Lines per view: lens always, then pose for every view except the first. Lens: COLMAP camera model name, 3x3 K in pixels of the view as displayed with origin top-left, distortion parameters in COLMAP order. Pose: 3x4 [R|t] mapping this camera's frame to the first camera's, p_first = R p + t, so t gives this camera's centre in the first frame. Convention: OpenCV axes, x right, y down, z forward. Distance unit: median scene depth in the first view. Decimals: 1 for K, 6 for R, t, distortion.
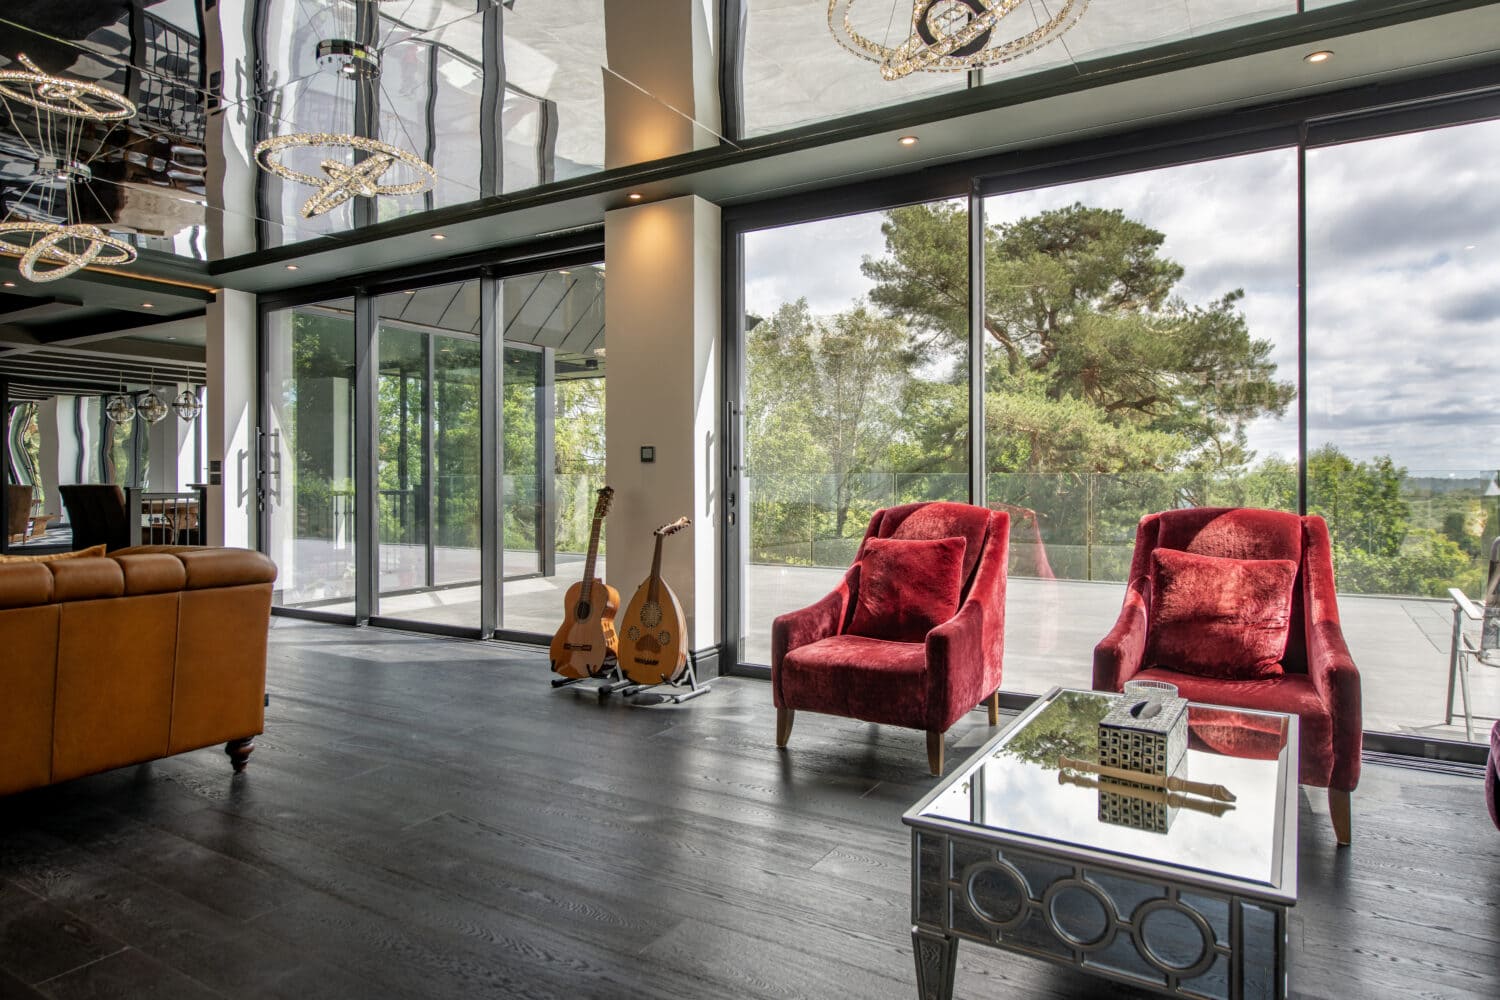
lens RADIAL K [[835.7, 0, 835.9], [0, 835.7, 489.5], [0, 0, 1]] dist [0.000447, -0.000436]
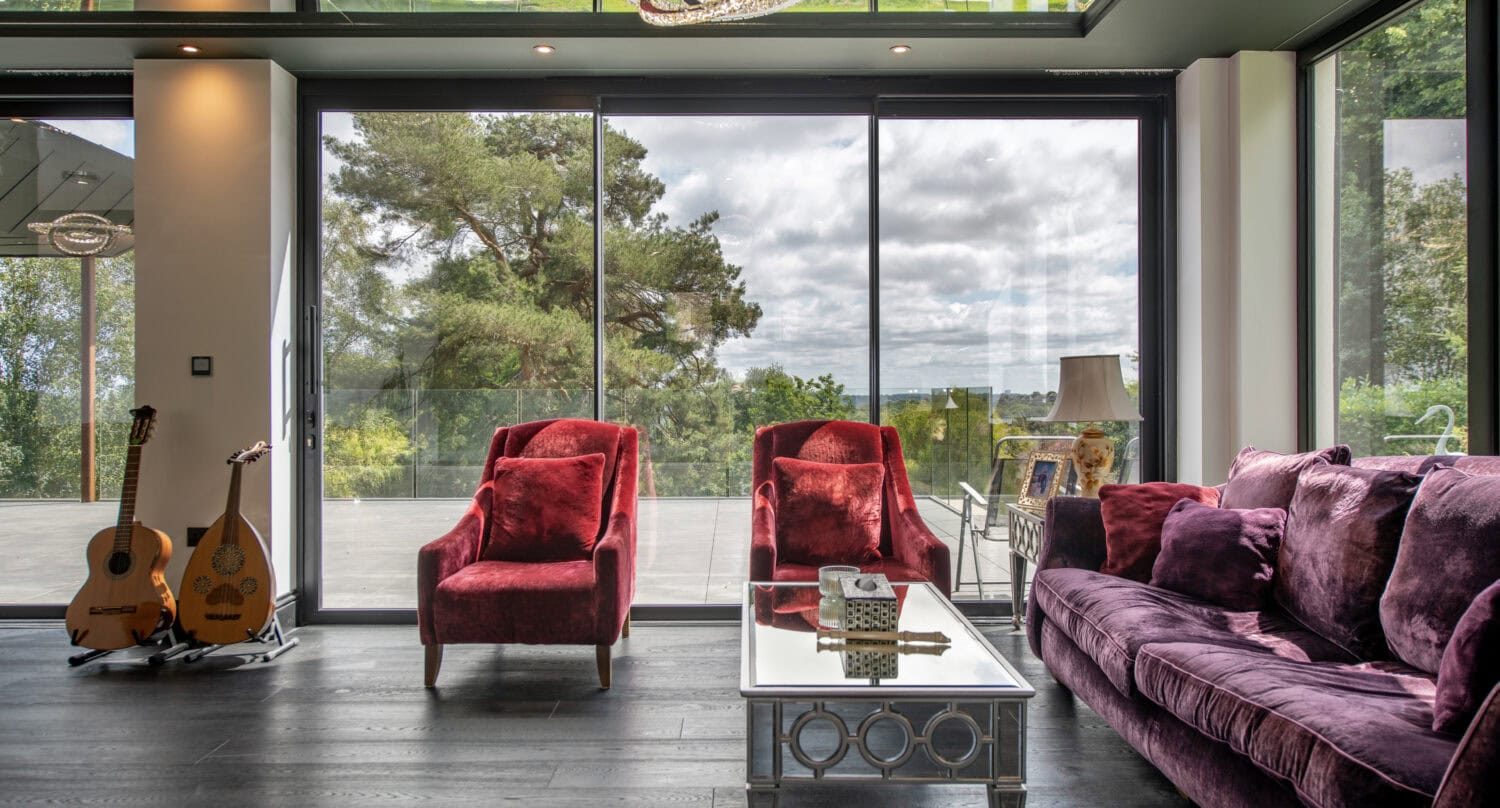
lens RADIAL K [[906.0, 0, 750.0], [0, 906.0, 404.0], [0, 0, 1]] dist [0.000945, 0.000900]
pose [[0.875965, -0.005912, 0.482338, -0.199734], [0.007395, 0.999972, -0.001173, 0.000120], [-0.482317, 0.004594, 0.875984, -0.038362]]
